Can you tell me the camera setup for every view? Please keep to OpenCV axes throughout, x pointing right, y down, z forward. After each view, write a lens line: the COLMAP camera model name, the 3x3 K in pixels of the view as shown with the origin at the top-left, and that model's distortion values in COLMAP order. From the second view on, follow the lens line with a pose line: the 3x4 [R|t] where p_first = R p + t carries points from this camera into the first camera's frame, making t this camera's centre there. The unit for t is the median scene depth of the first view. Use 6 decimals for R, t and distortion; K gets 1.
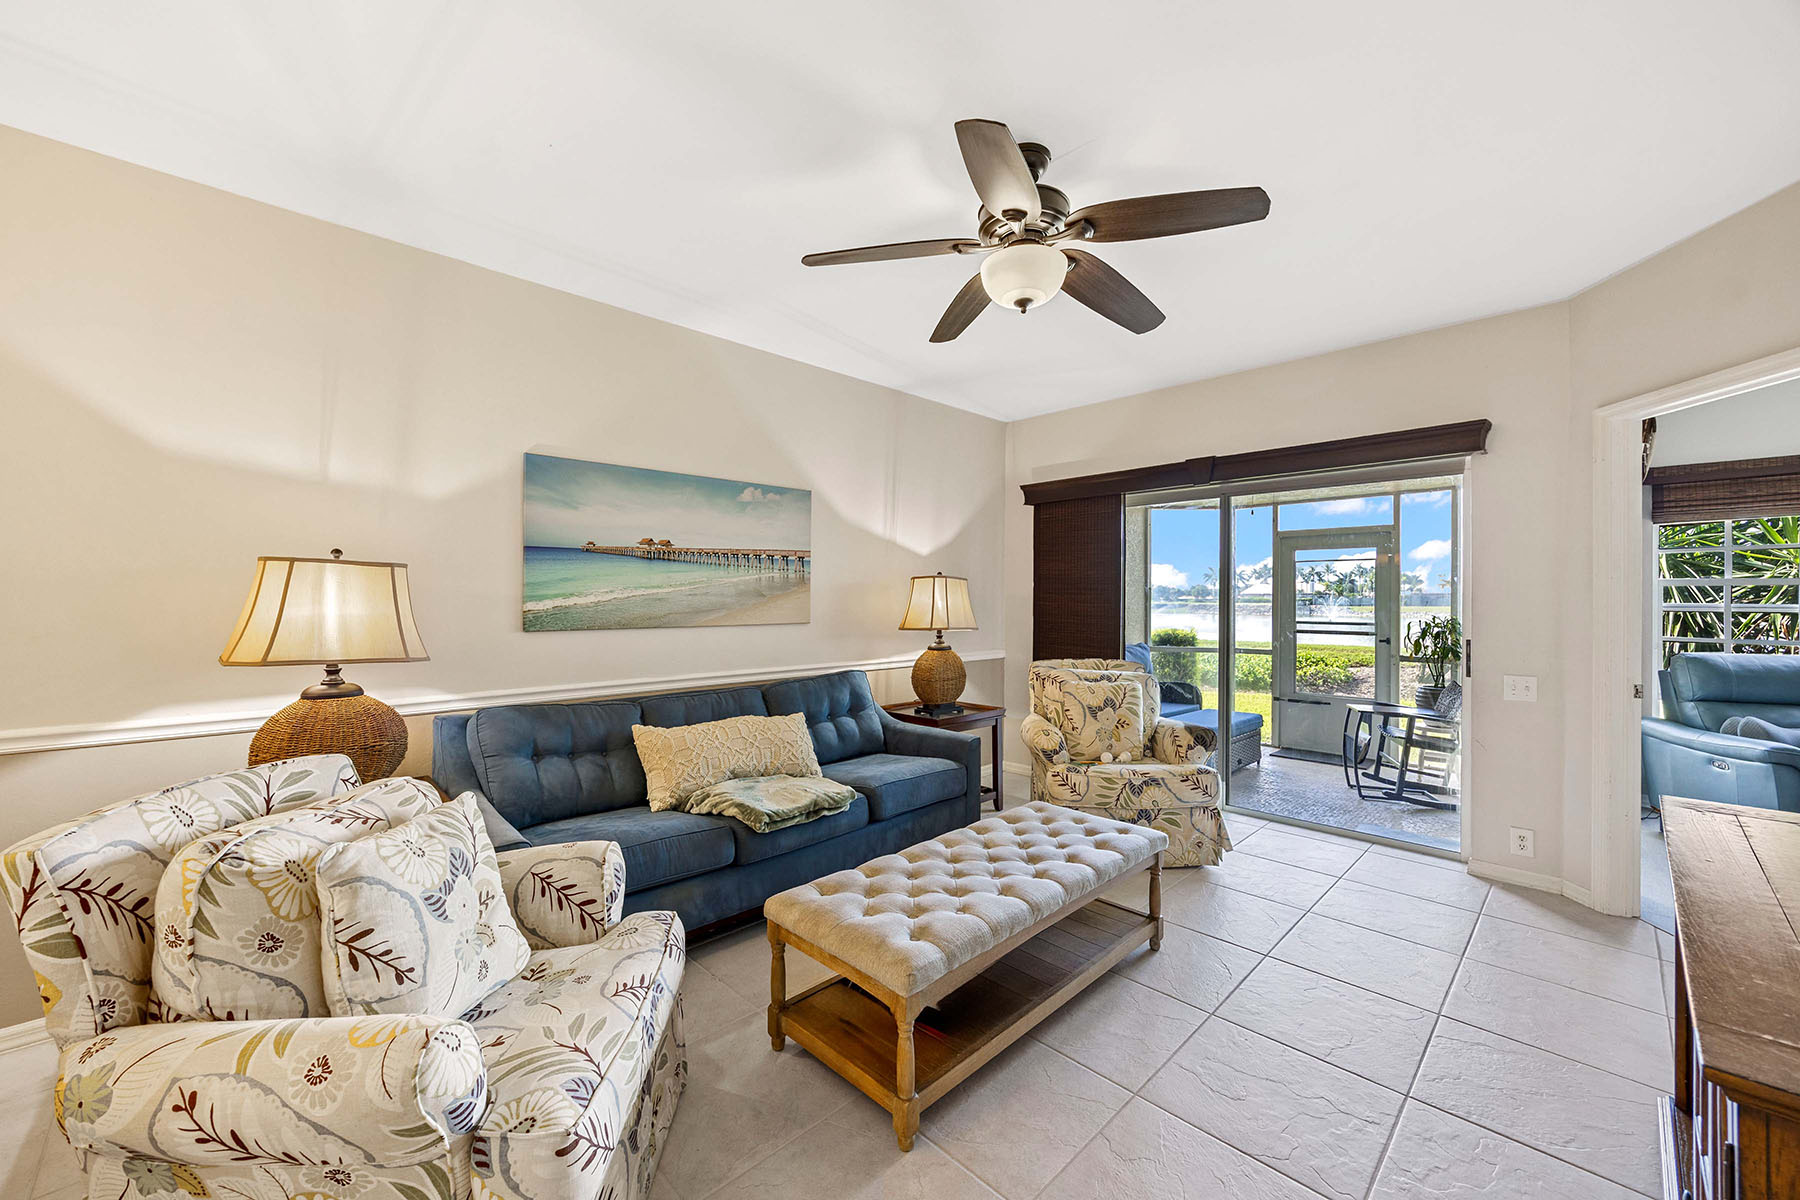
lens RADIAL K [[696.2, 0, 898.2], [0, 696.2, 598.7], [0, 0, 1]] dist [-0.002362, 0.000134]
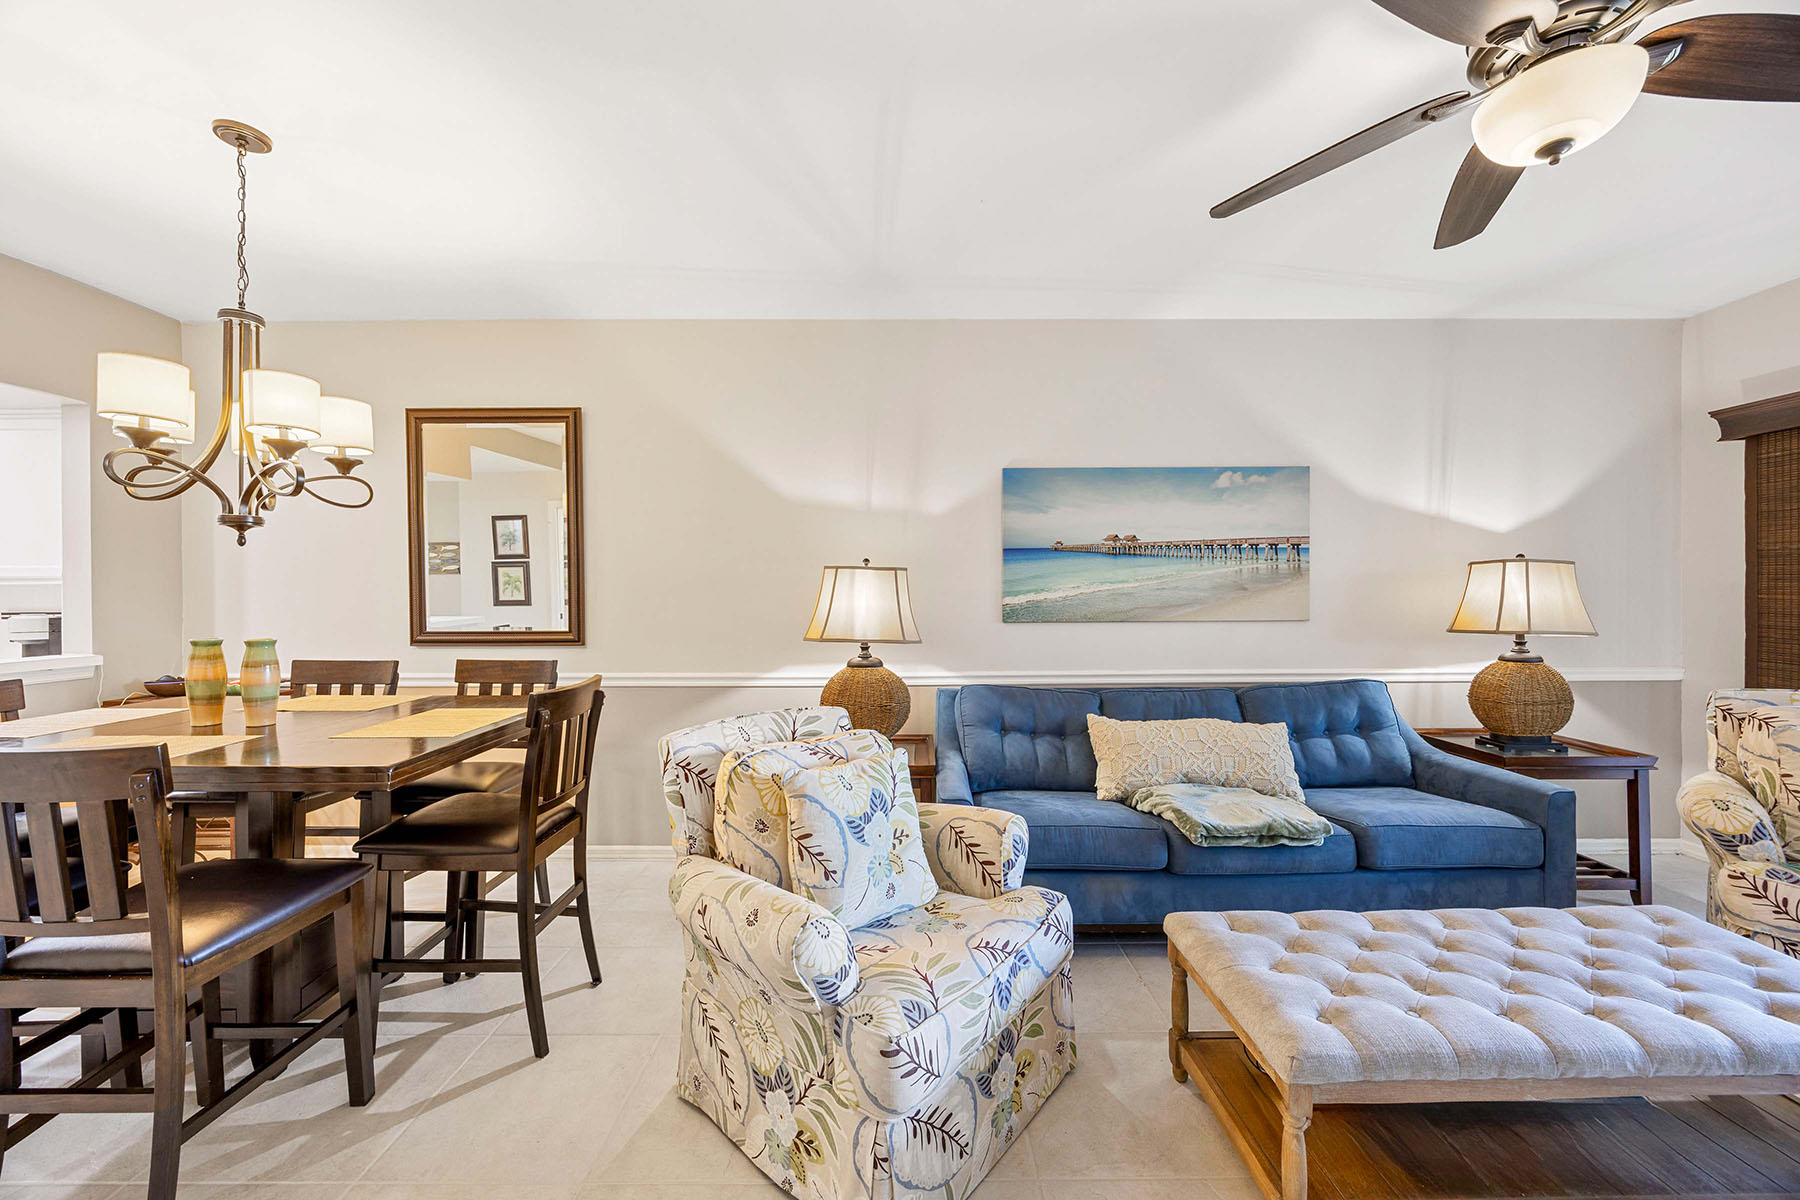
lens RADIAL K [[685.5, 0, 900.7], [0, 685.5, 595.2], [0, 0, 1]] dist [-0.005150, 0.001329]
pose [[0.716950, -0.004551, -0.697109, 0.179379], [0.005926, 0.999982, -0.000433, 0.001820], [0.697099, -0.003821, 0.716965, 0.084555]]
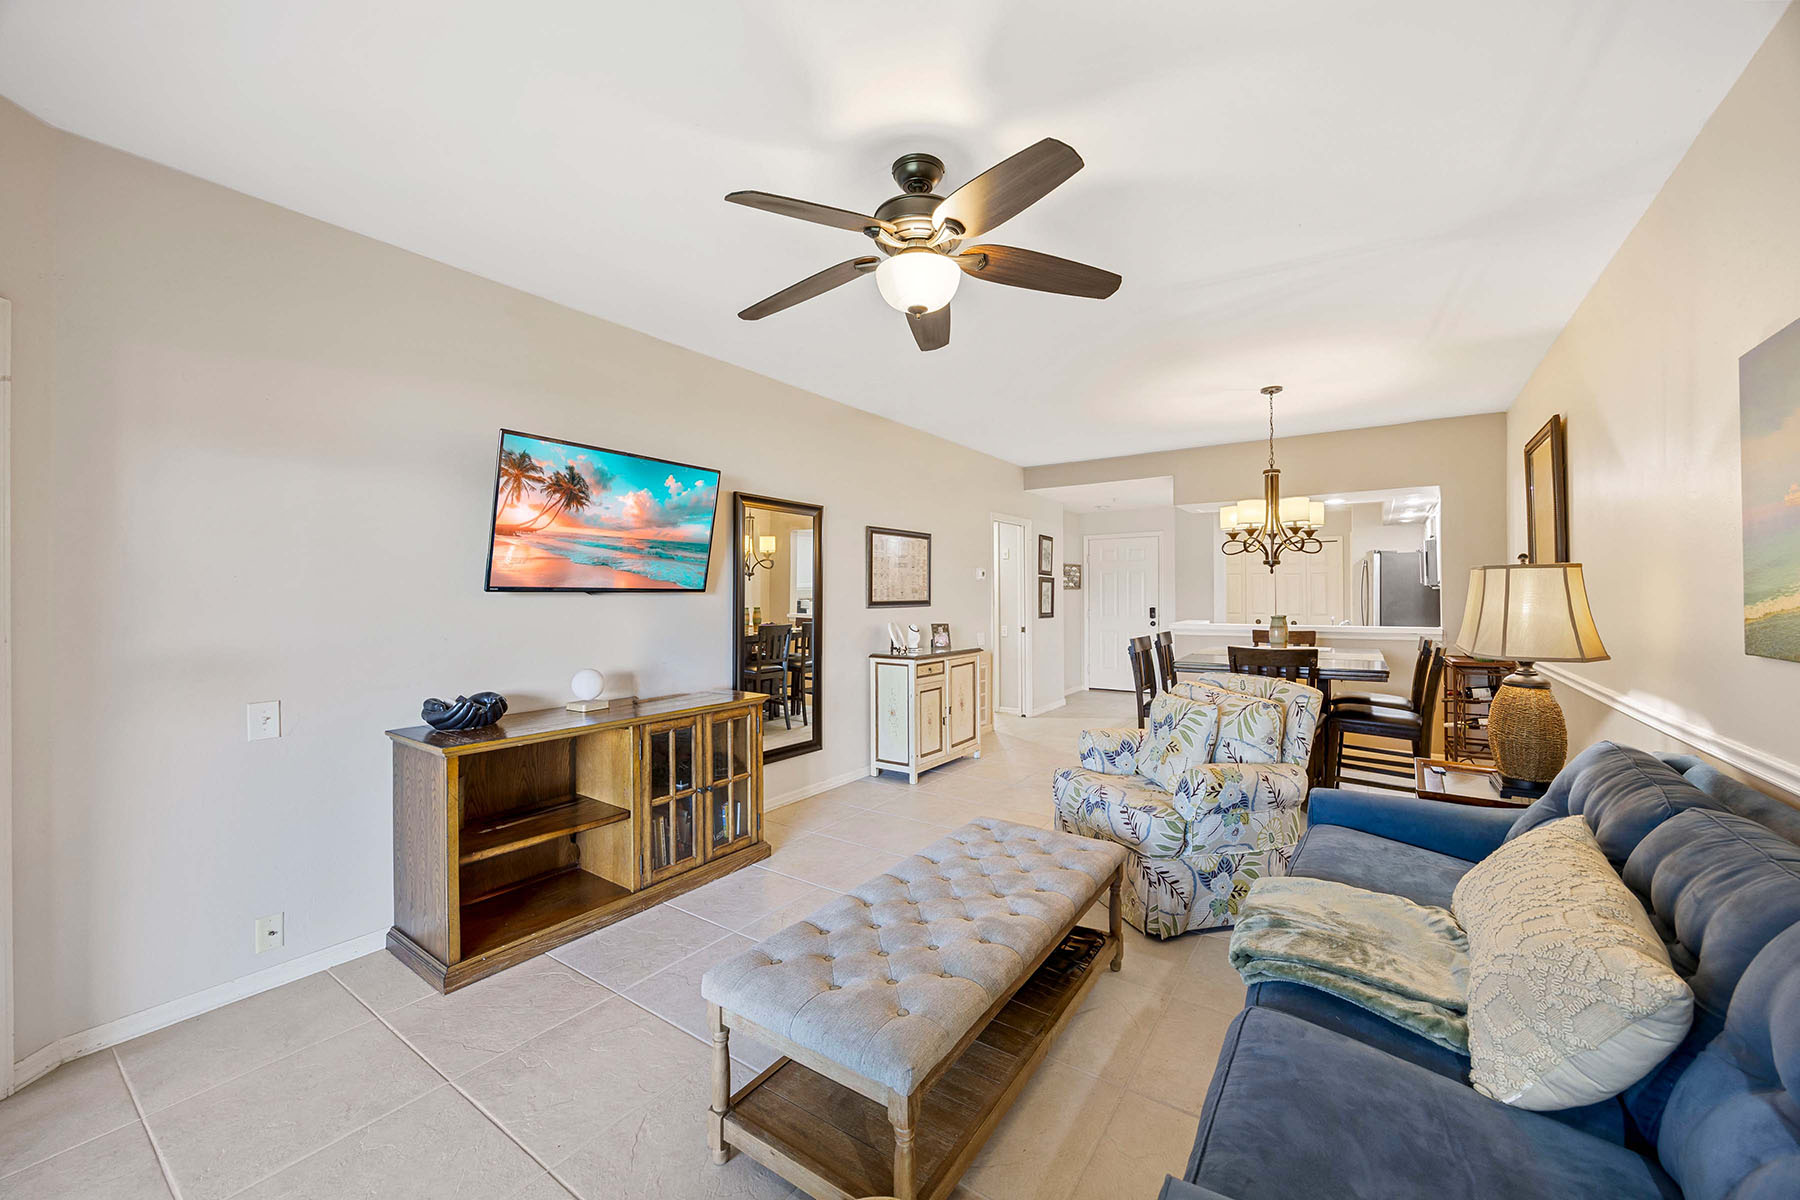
lens RADIAL K [[685.5, 0, 906.0], [0, 685.5, 593.4], [0, 0, 1]] dist [-0.005150, 0.001329]
pose [[-0.980414, -0.000288, -0.196949, 0.383206], [0.000544, 0.999991, -0.004172, -0.004129], [0.196949, -0.004197, -0.980405, 1.906050]]
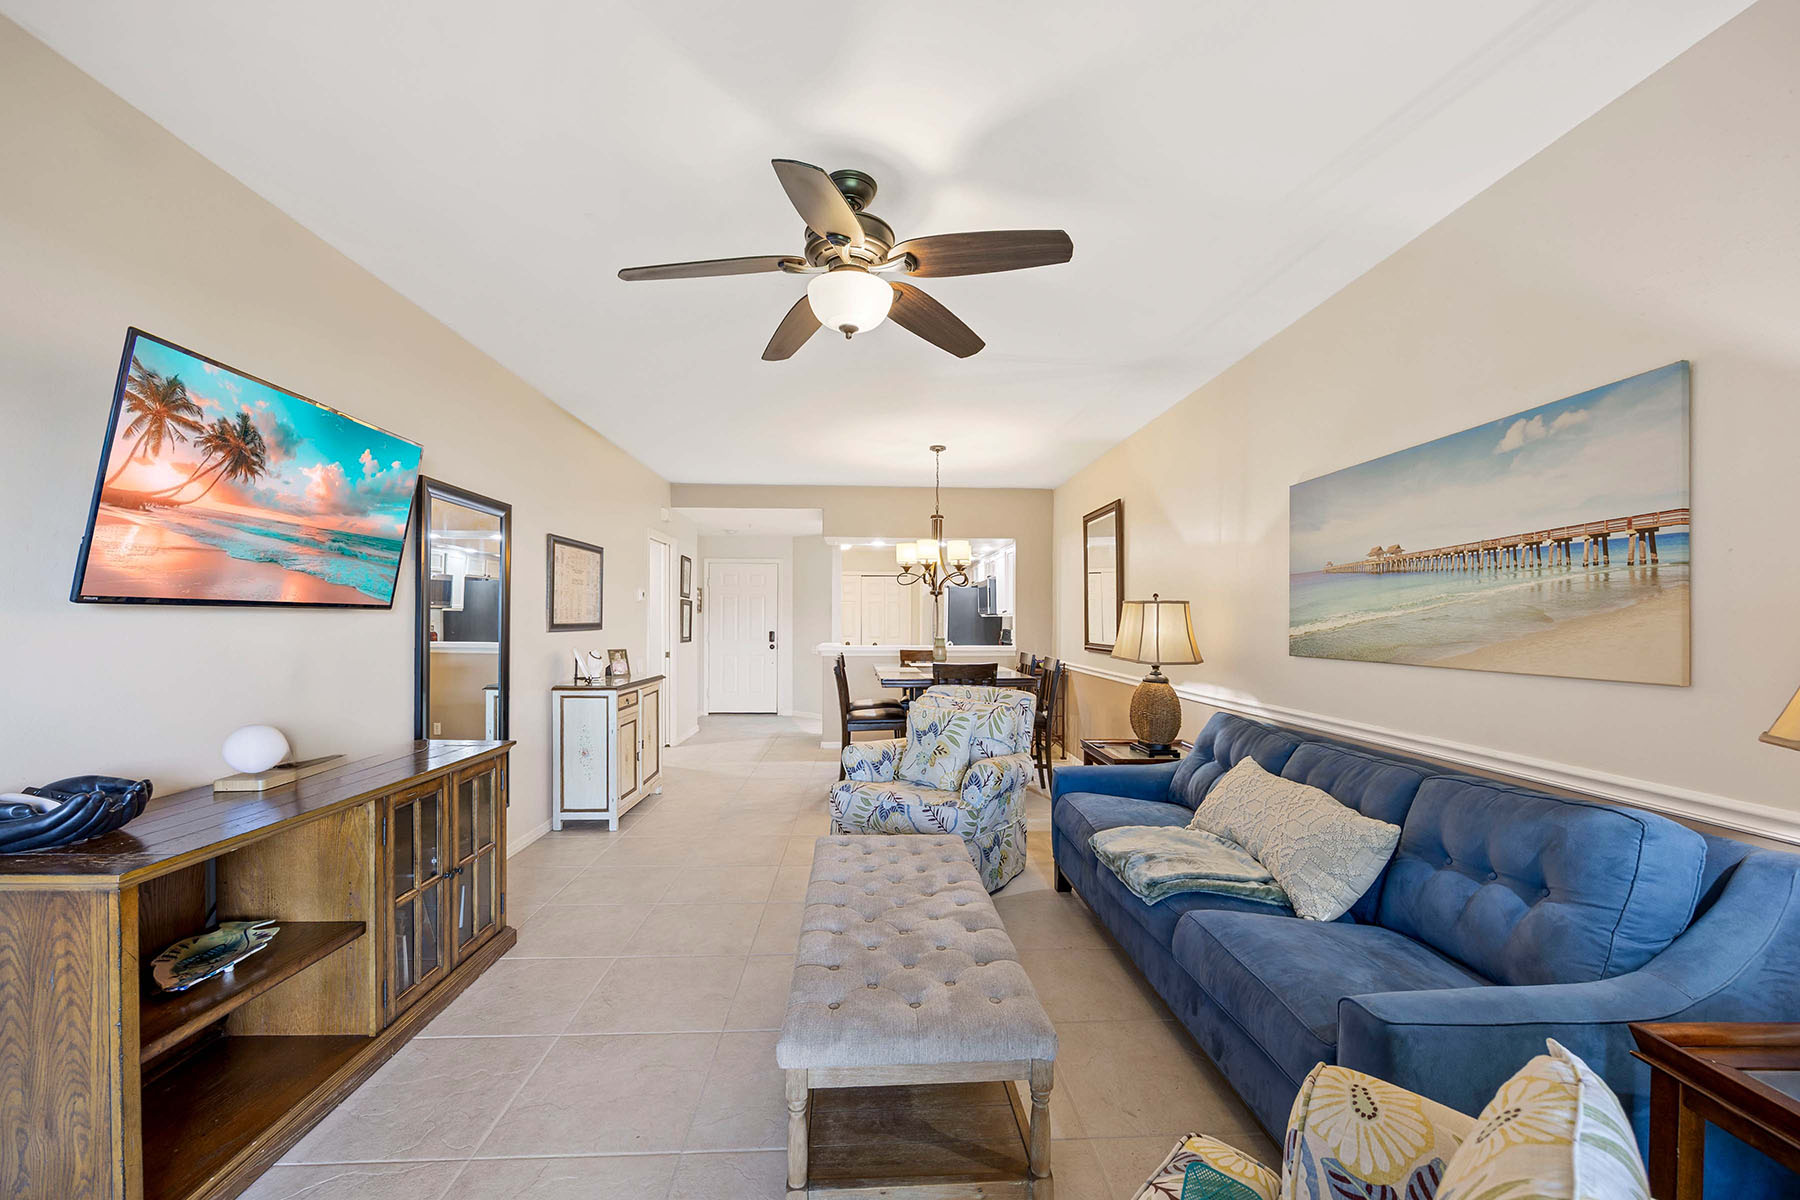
lens RADIAL K [[696.2, 0, 899.5], [0, 696.2, 626.1], [0, 0, 1]] dist [-0.002362, 0.000134]
pose [[-0.661187, 0.000390, -0.750221, 0.861470], [-0.006427, 0.999960, 0.006184, 0.000031], [0.750193, 0.008911, -0.661158, 1.666033]]
